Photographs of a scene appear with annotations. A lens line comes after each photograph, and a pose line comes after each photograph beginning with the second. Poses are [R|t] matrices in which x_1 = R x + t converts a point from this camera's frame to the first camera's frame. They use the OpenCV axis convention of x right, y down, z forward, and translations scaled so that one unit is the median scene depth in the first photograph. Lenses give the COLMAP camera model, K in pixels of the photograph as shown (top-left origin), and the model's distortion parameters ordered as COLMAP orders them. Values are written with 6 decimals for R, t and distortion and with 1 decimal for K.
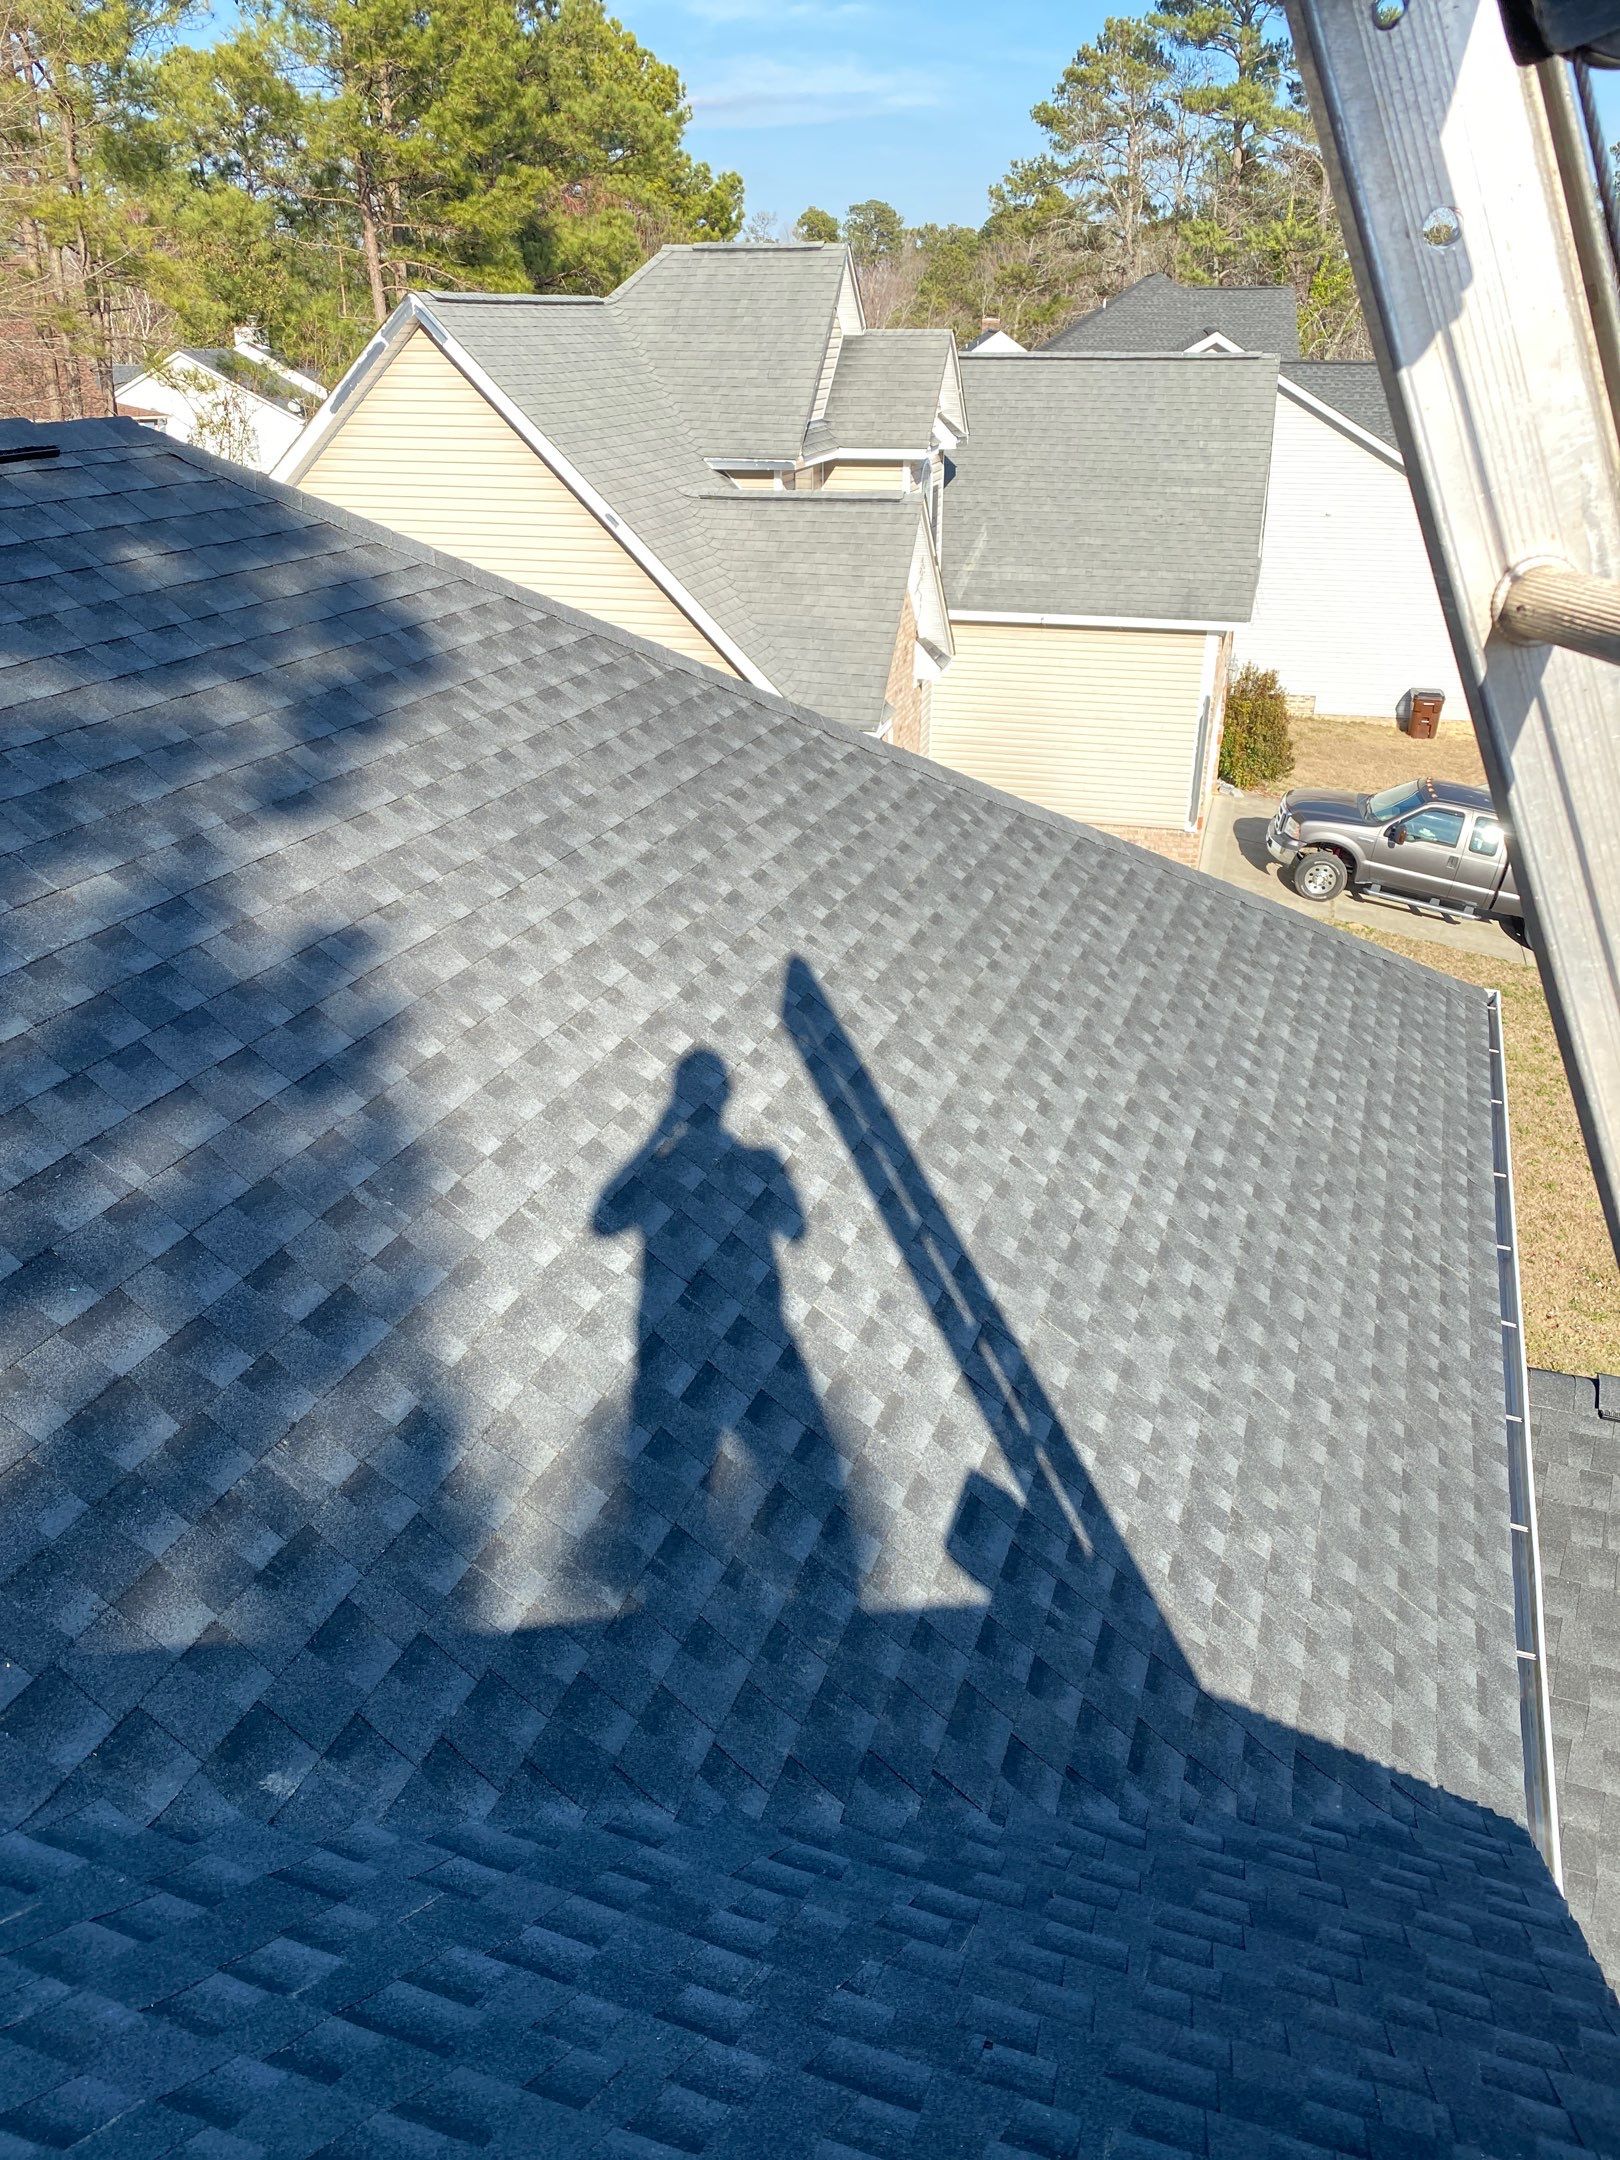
lens RADIAL K [[1631.0, 0, 790.7], [0, 1631.0, 1065.5], [0, 0, 1]] dist [0.016638, -0.014389]
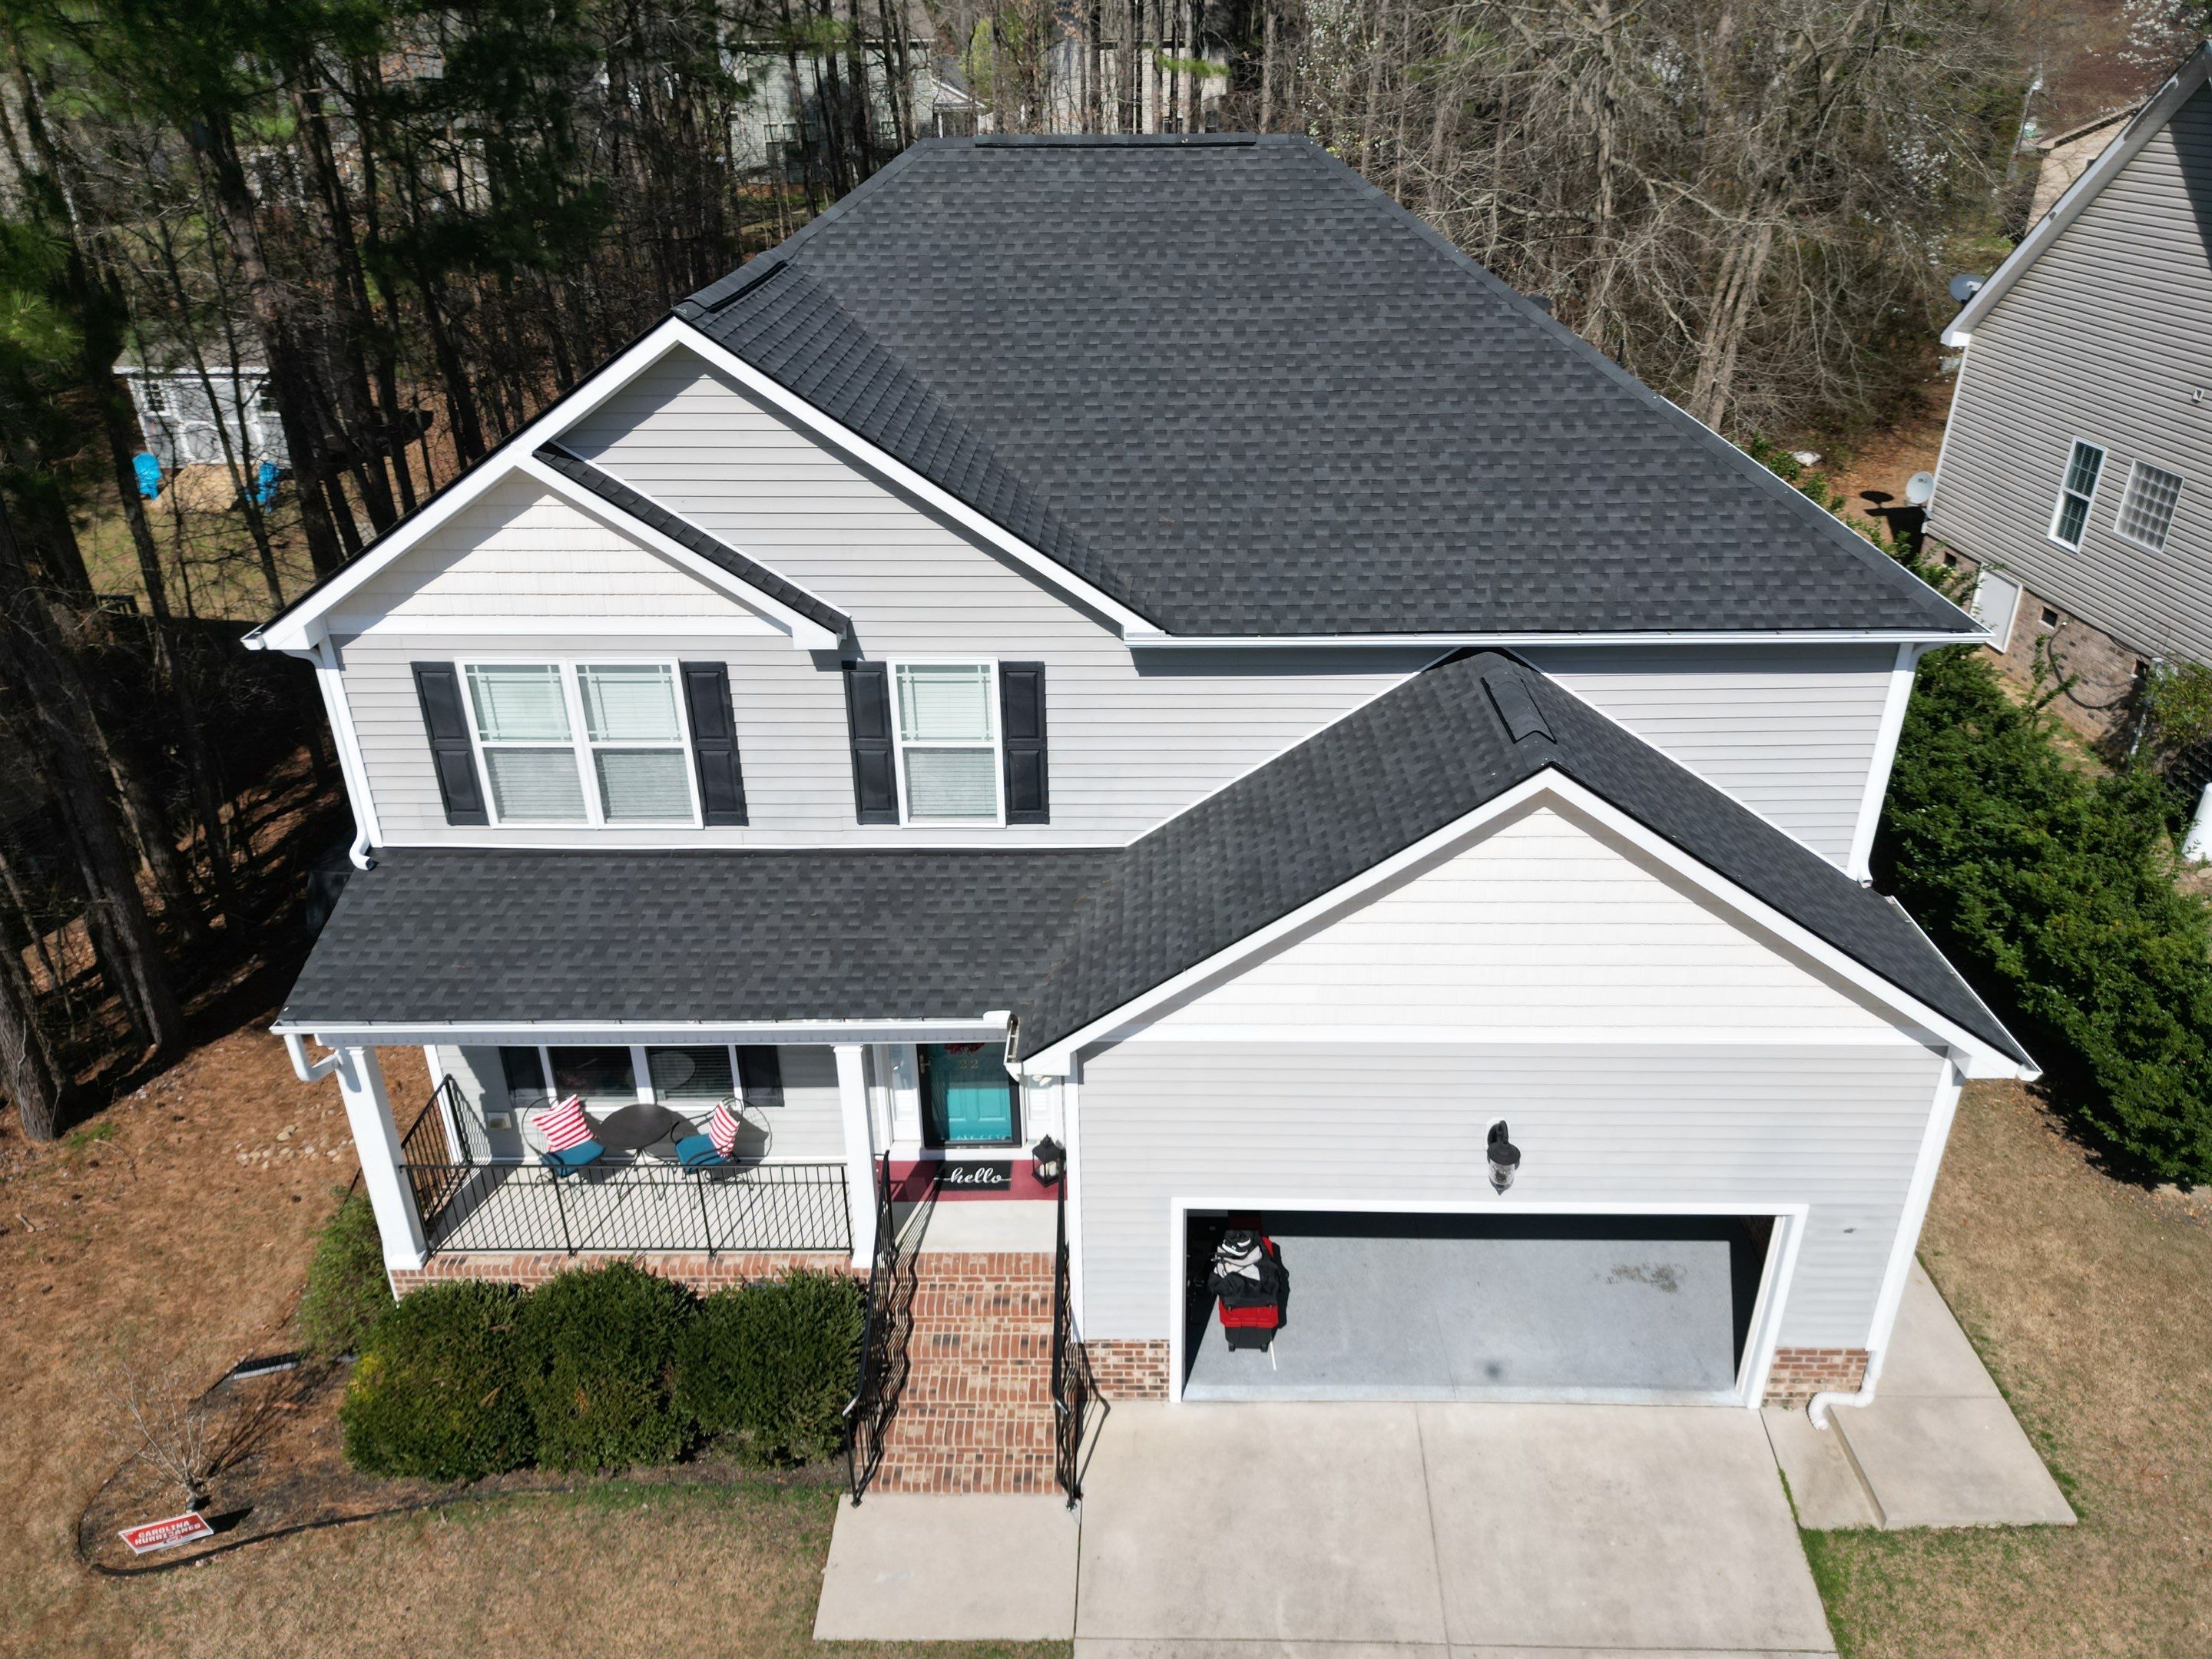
lens RADIAL K [[1542.1, 0, 1106.0], [0, 1542.1, 829.5], [0, 0, 1]] dist [0.033924, -0.001914]
pose [[0.338346, 0.437090, -0.833351, 2.818114], [-0.380751, 0.873440, 0.303530, -0.035904], [0.860553, 0.214601, 0.461947, -0.336998]]
